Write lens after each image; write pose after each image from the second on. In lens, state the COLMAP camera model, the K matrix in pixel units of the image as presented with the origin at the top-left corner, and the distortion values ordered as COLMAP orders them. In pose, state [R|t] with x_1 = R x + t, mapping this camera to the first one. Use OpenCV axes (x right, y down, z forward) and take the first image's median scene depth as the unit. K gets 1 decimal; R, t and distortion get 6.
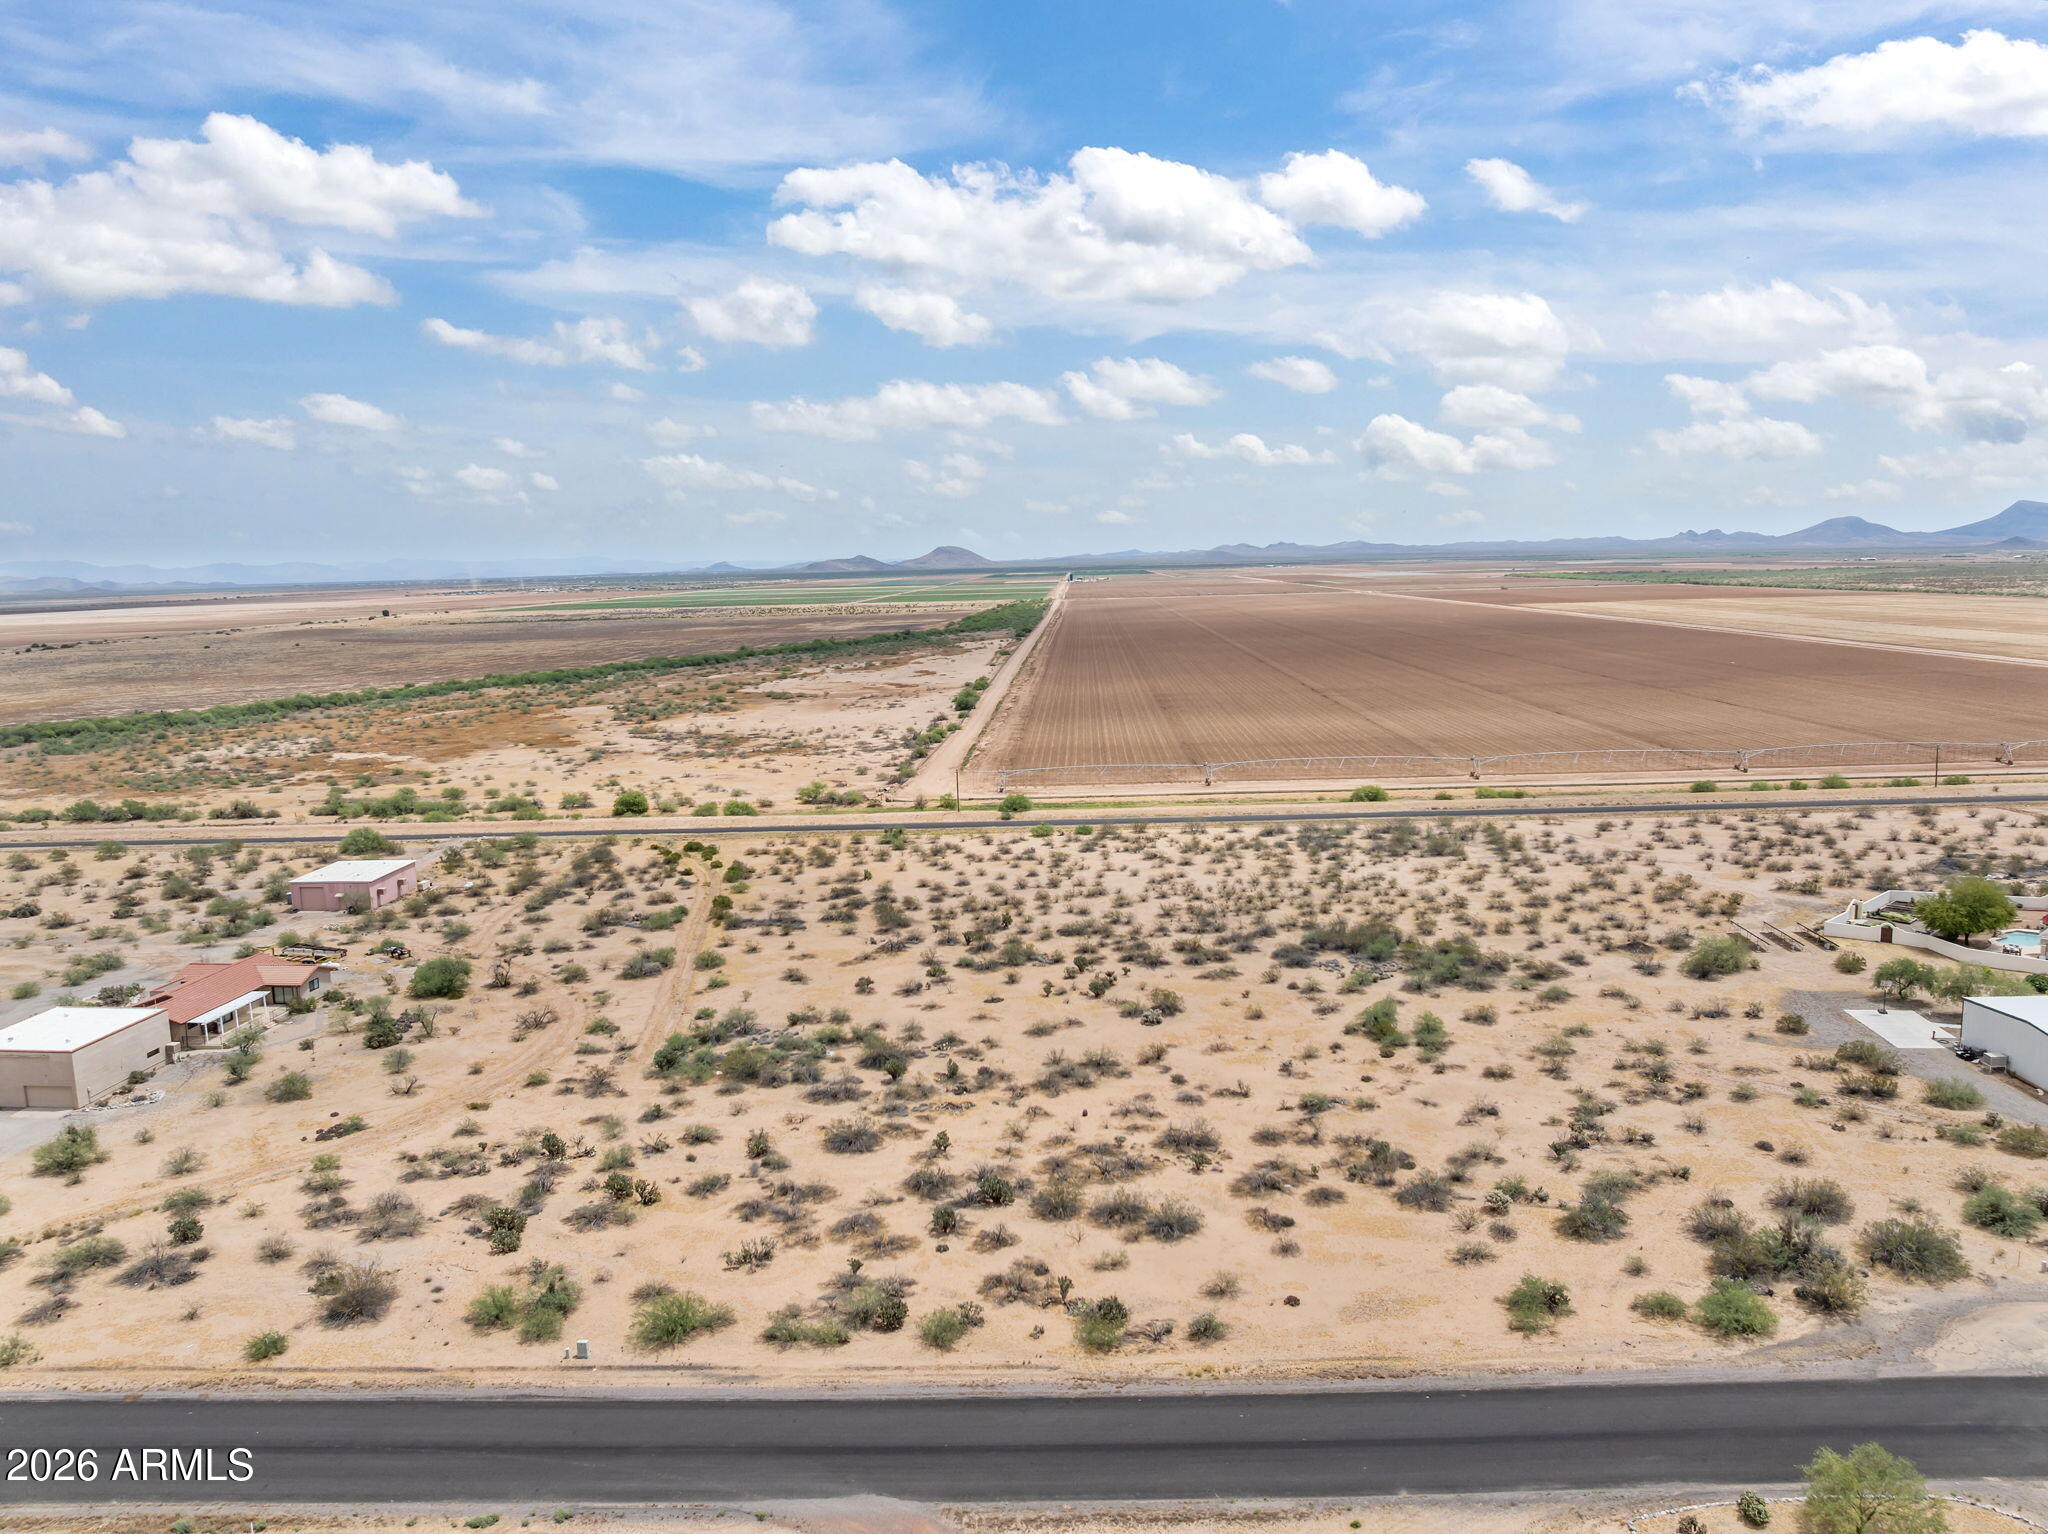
lens RADIAL K [[1437.9, 0, 1031.2], [0, 1437.9, 760.7], [0, 0, 1]] dist [-0.051043, 0.012956]
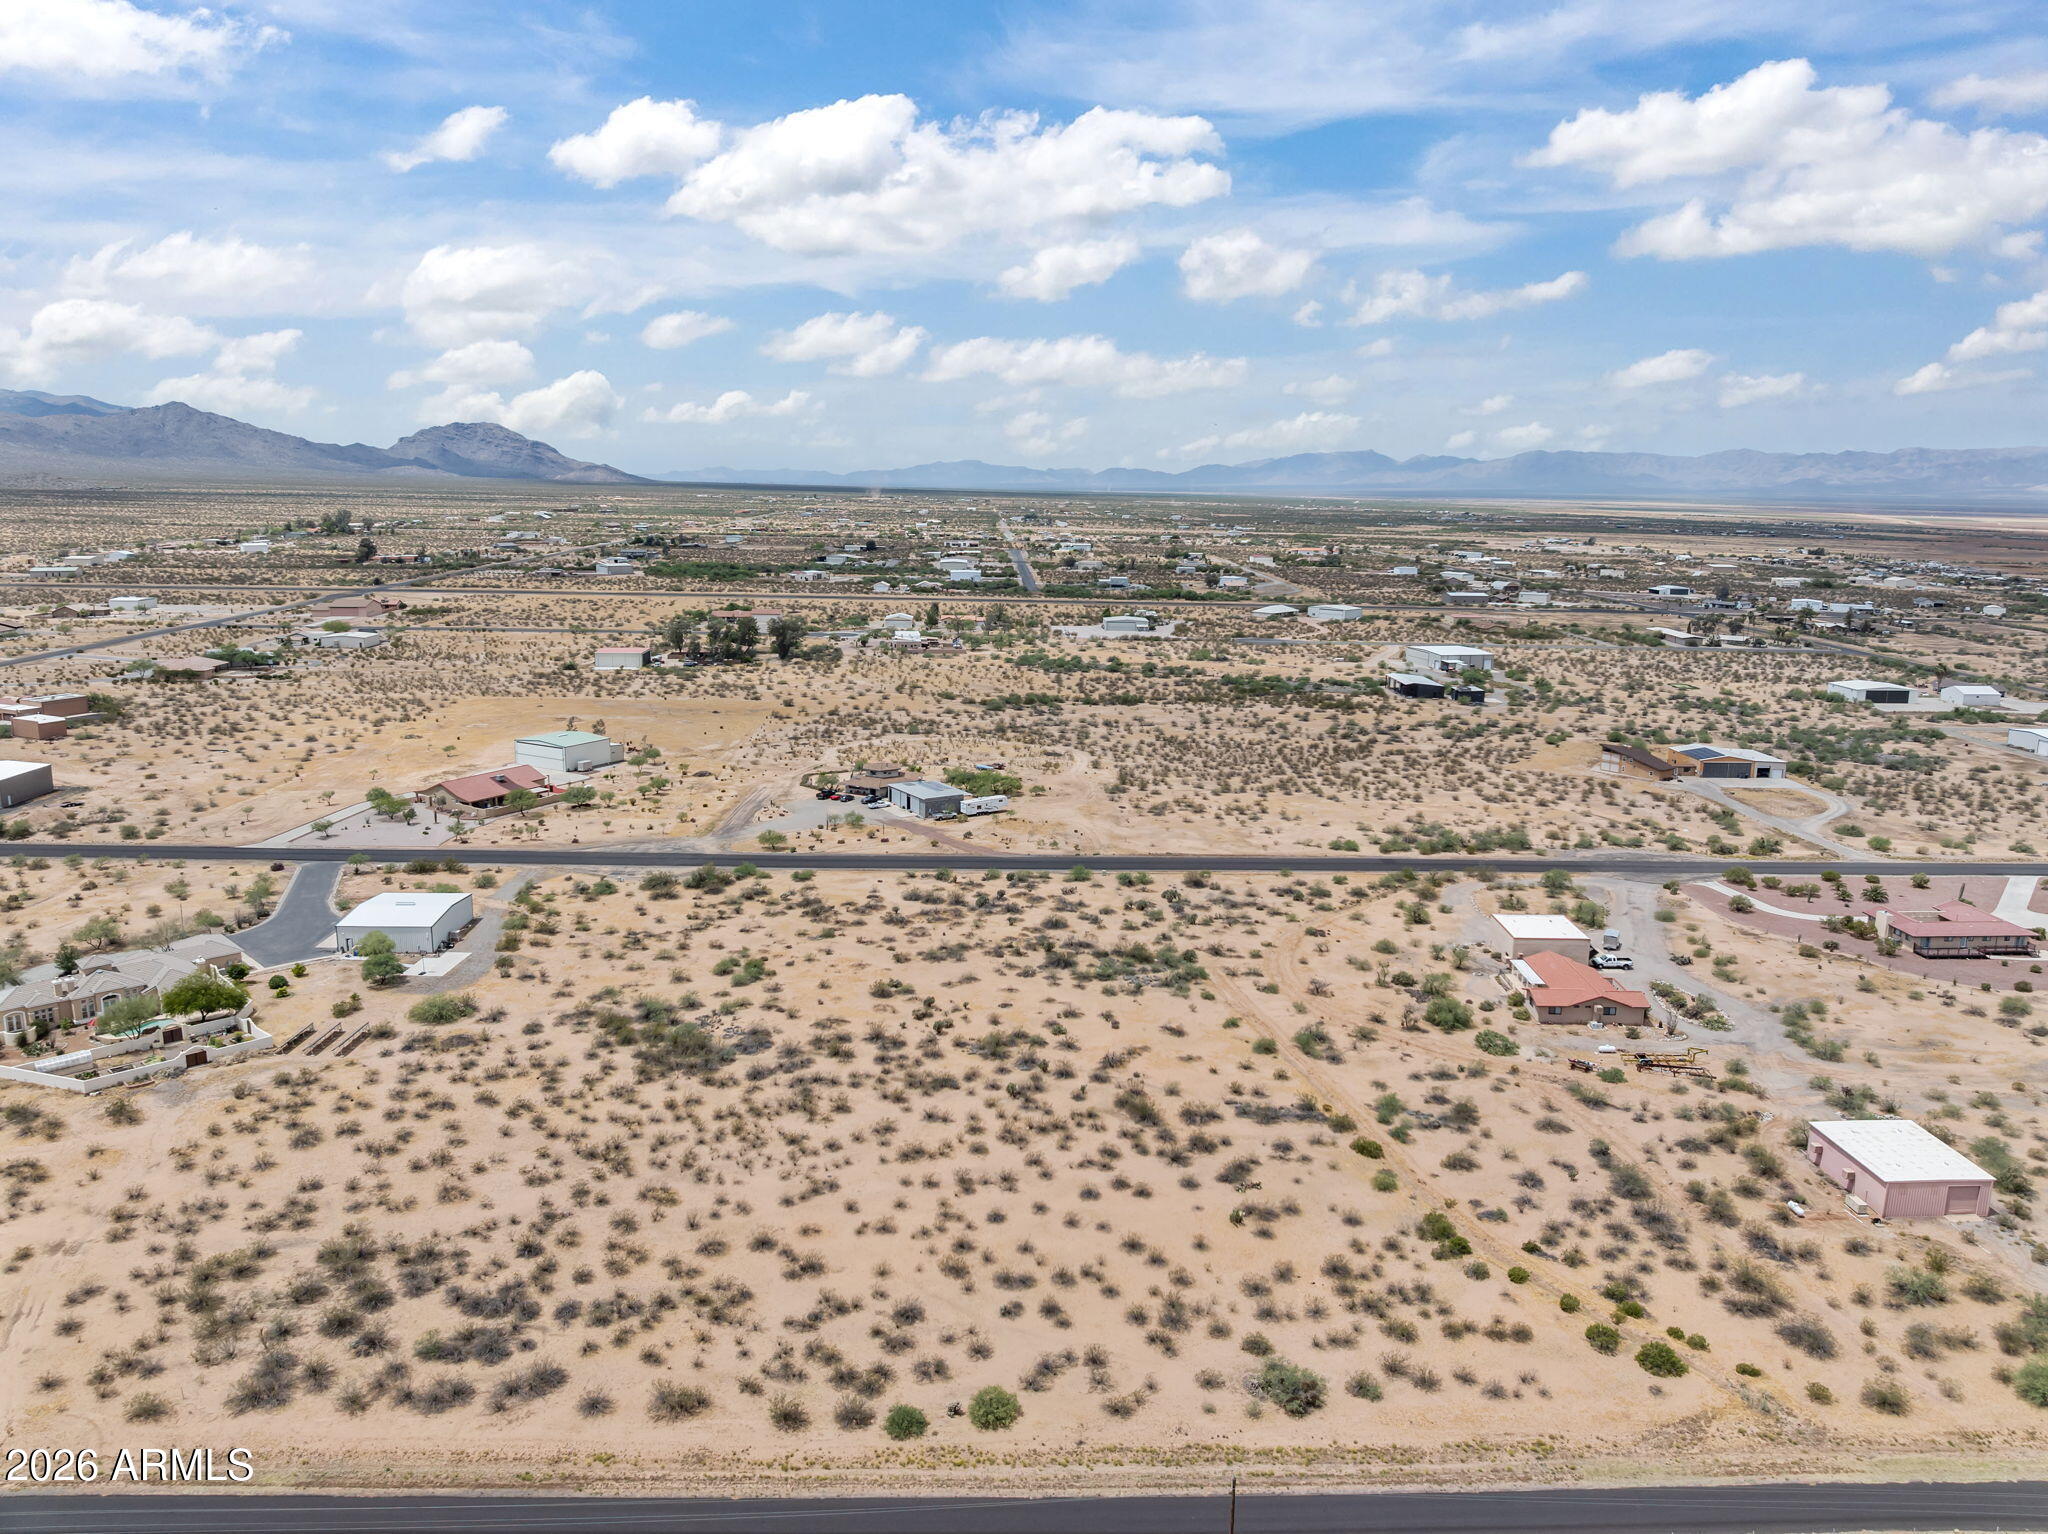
lens RADIAL K [[1442.5, 0, 1032.1], [0, 1442.5, 758.8], [0, 0, 1]] dist [-0.053228, 0.021513]
pose [[-0.997516, 0.023047, -0.066567, 0.042683], [0.000070, 0.945292, 0.326225, -0.622764], [0.070444, 0.325410, -0.942945, 2.758852]]
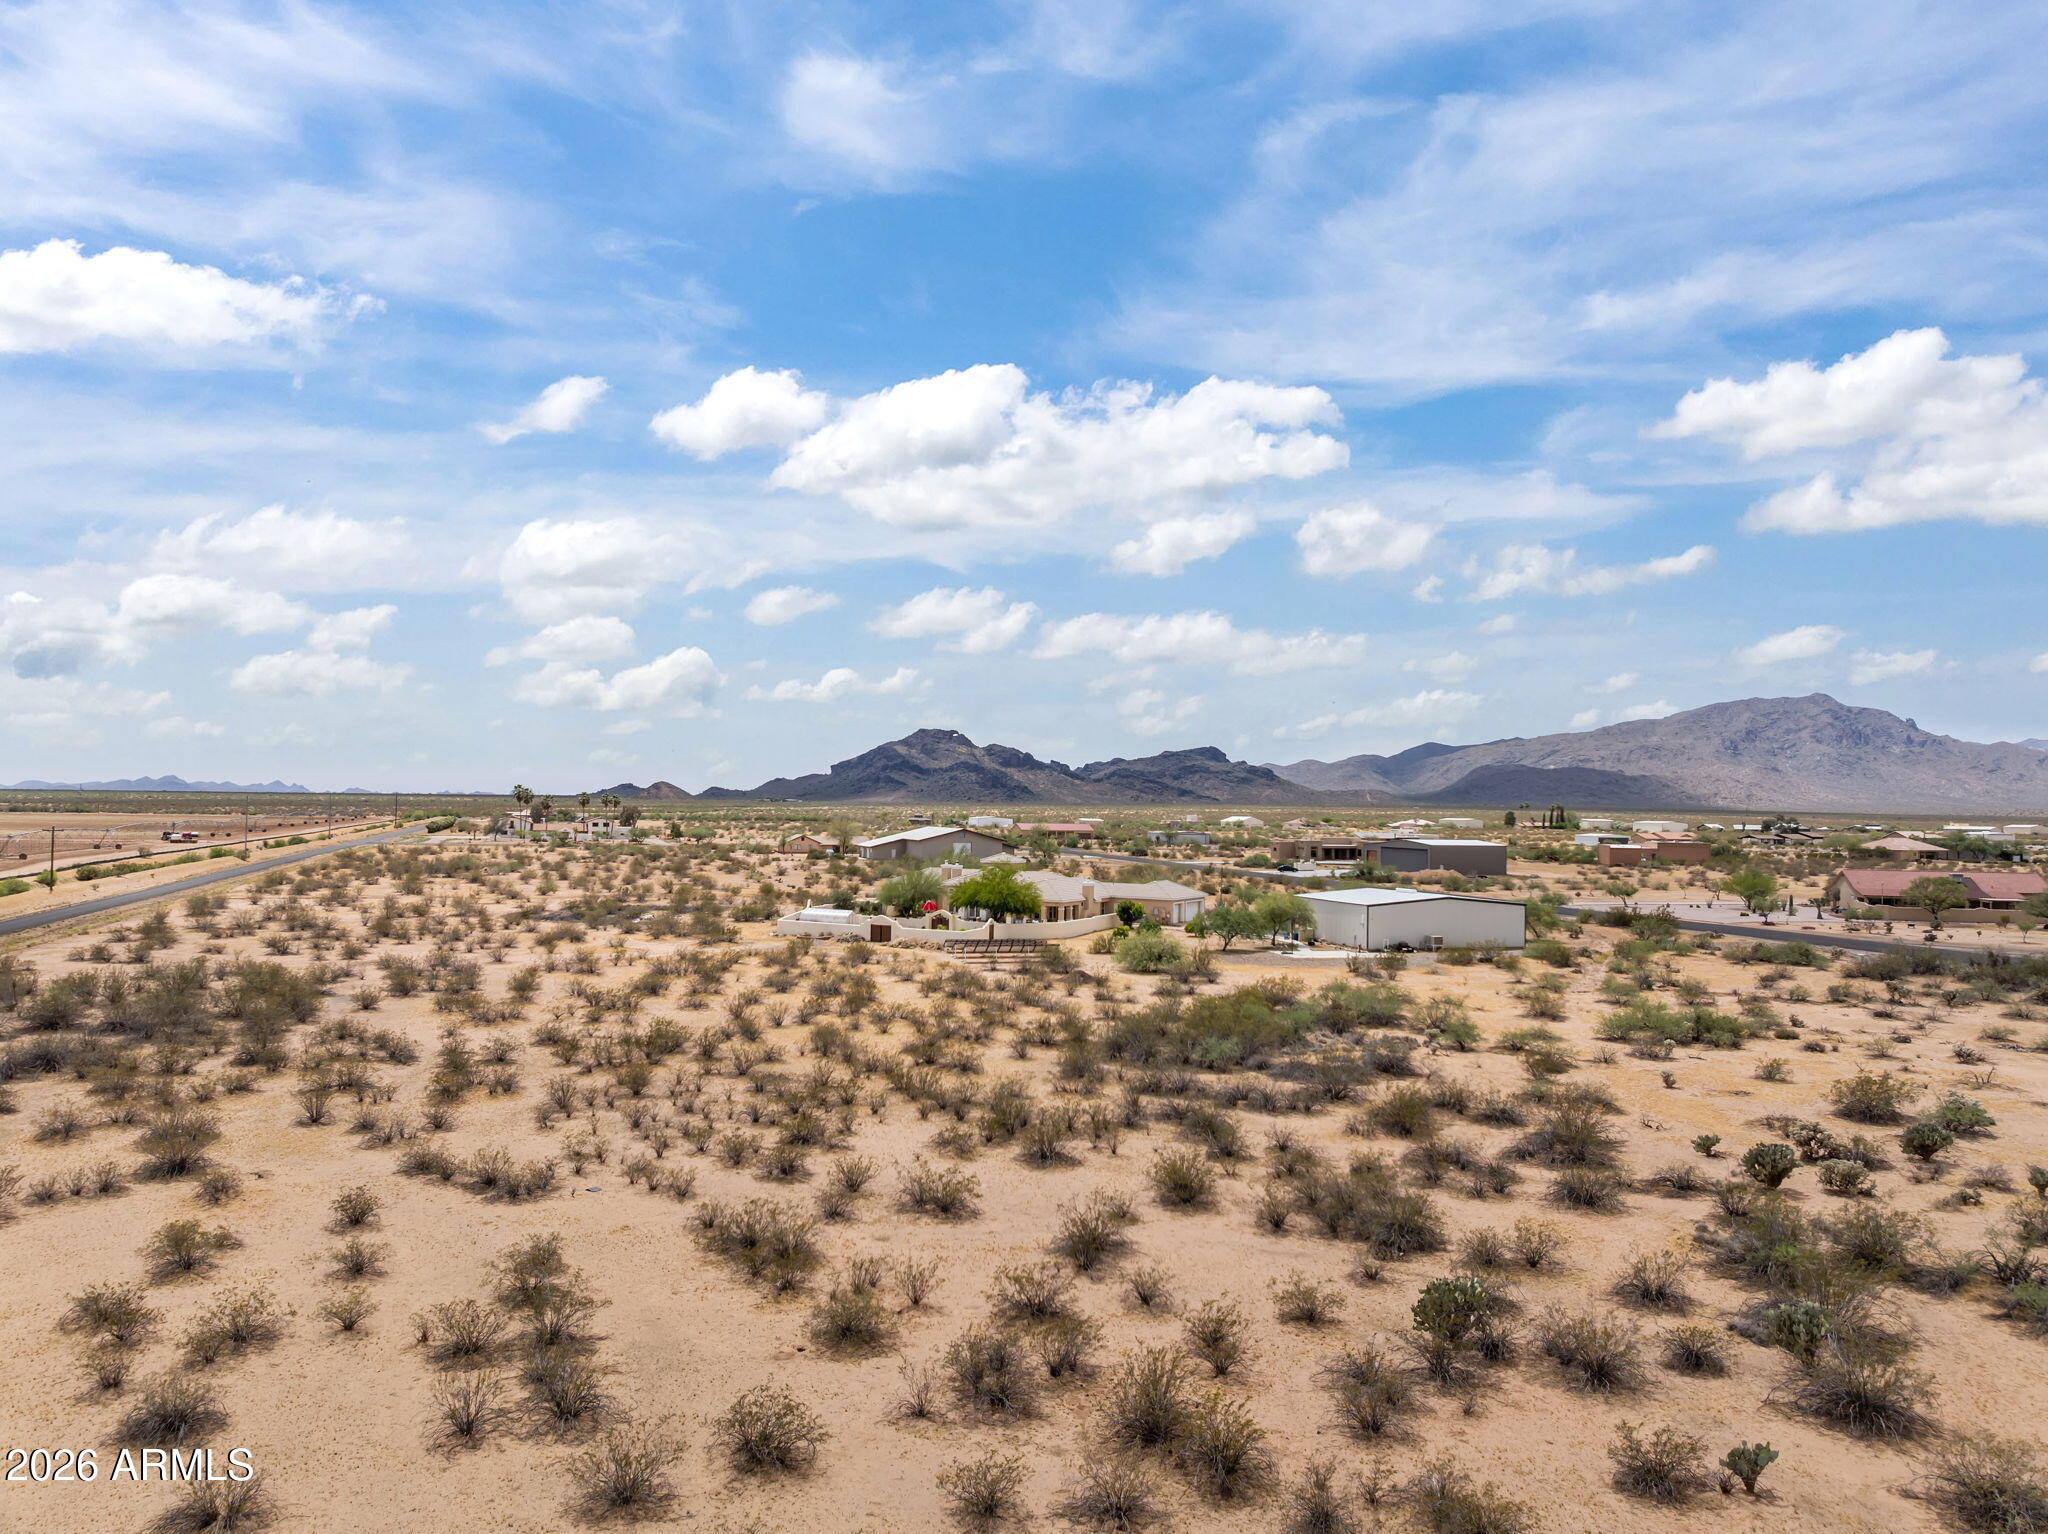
lens RADIAL K [[1437.9, 0, 1031.2], [0, 1437.9, 760.7], [0, 0, 1]] dist [-0.051043, 0.012956]
pose [[-0.338040, 0.051151, 0.939741, -0.288030], [0.121548, 0.992532, -0.010302, 0.042579], [-0.933250, 0.110741, -0.341733, 1.672056]]
